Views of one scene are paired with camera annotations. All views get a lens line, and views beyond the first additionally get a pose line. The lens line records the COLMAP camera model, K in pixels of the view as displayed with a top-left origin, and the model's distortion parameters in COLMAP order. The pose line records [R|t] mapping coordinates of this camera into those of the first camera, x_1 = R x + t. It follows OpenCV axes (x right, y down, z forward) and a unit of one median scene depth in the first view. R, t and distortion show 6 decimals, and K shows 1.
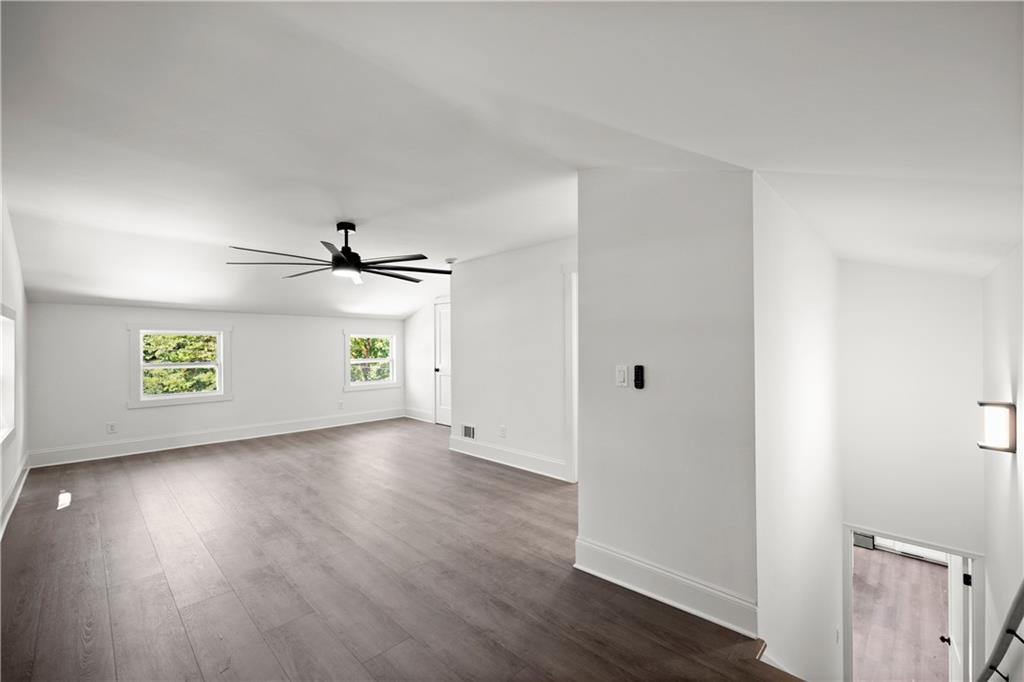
lens RADIAL K [[418.7, 0, 512.0], [0, 418.7, 341.0], [0, 0, 1]] dist [0.000600, 0.000019]
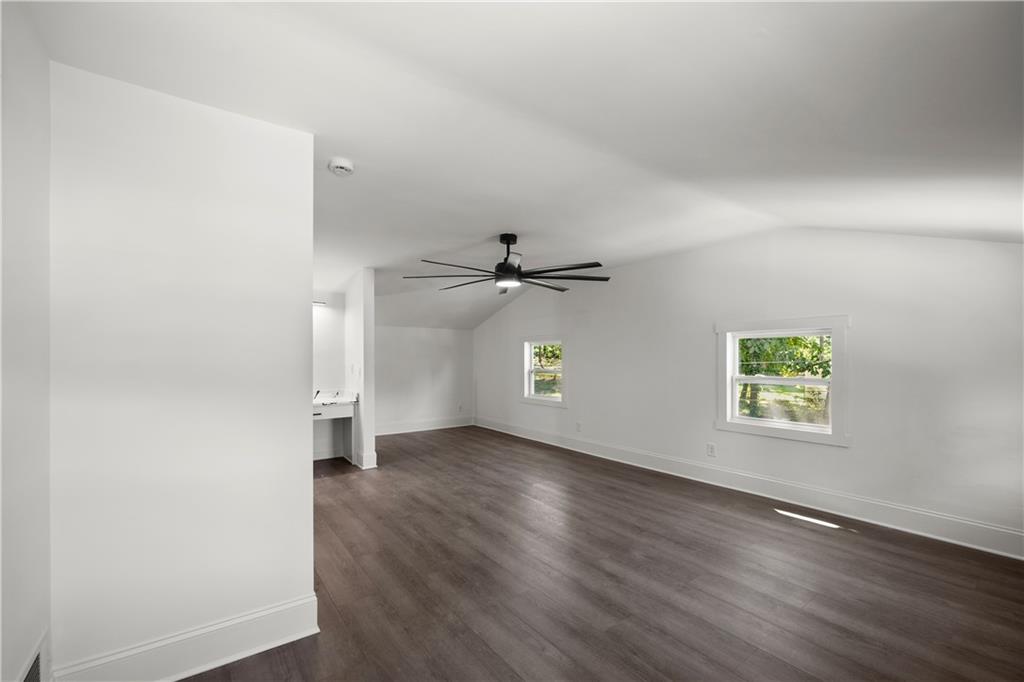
lens RADIAL K [[421.2, 0, 511.4], [0, 421.2, 350.0], [0, 0, 1]] dist [0.000542, -0.000053]
pose [[-0.984794, 0.012896, 0.173247, -0.487035], [0.008329, 0.999599, -0.027063, 0.022812], [-0.173527, -0.025209, -0.984506, 1.695301]]
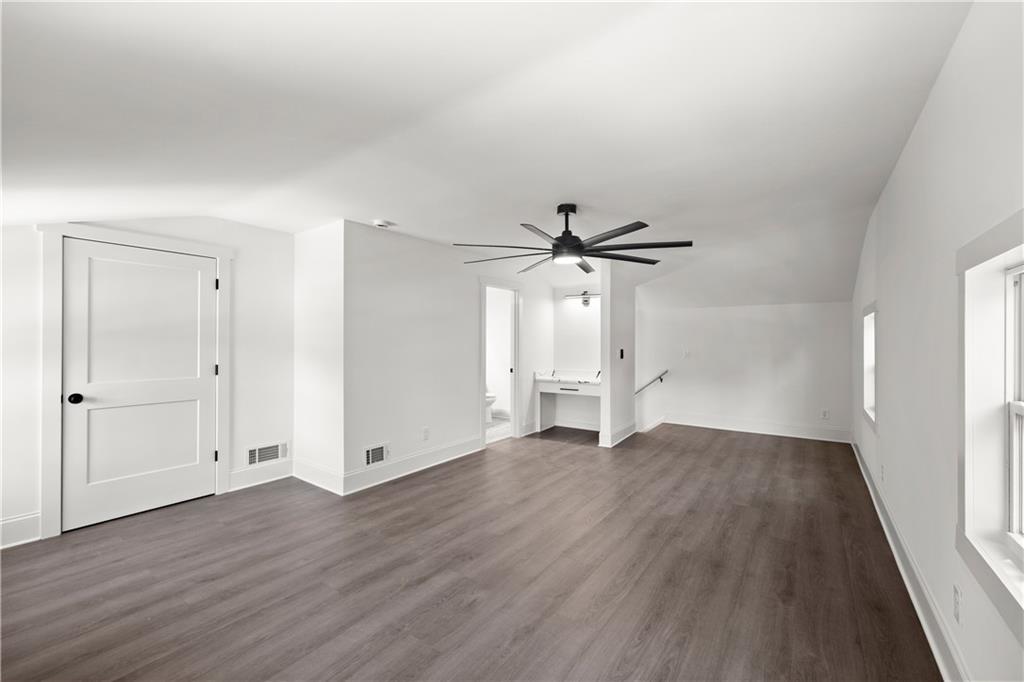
lens RADIAL K [[418.7, 0, 512.0], [0, 418.7, 341.0], [0, 0, 1]] dist [0.000600, 0.000019]
pose [[-0.150906, 0.009205, 0.988505, -1.067337], [-0.008381, 0.999909, -0.010591, 0.022090], [-0.988513, -0.009883, -0.150815, 1.051869]]
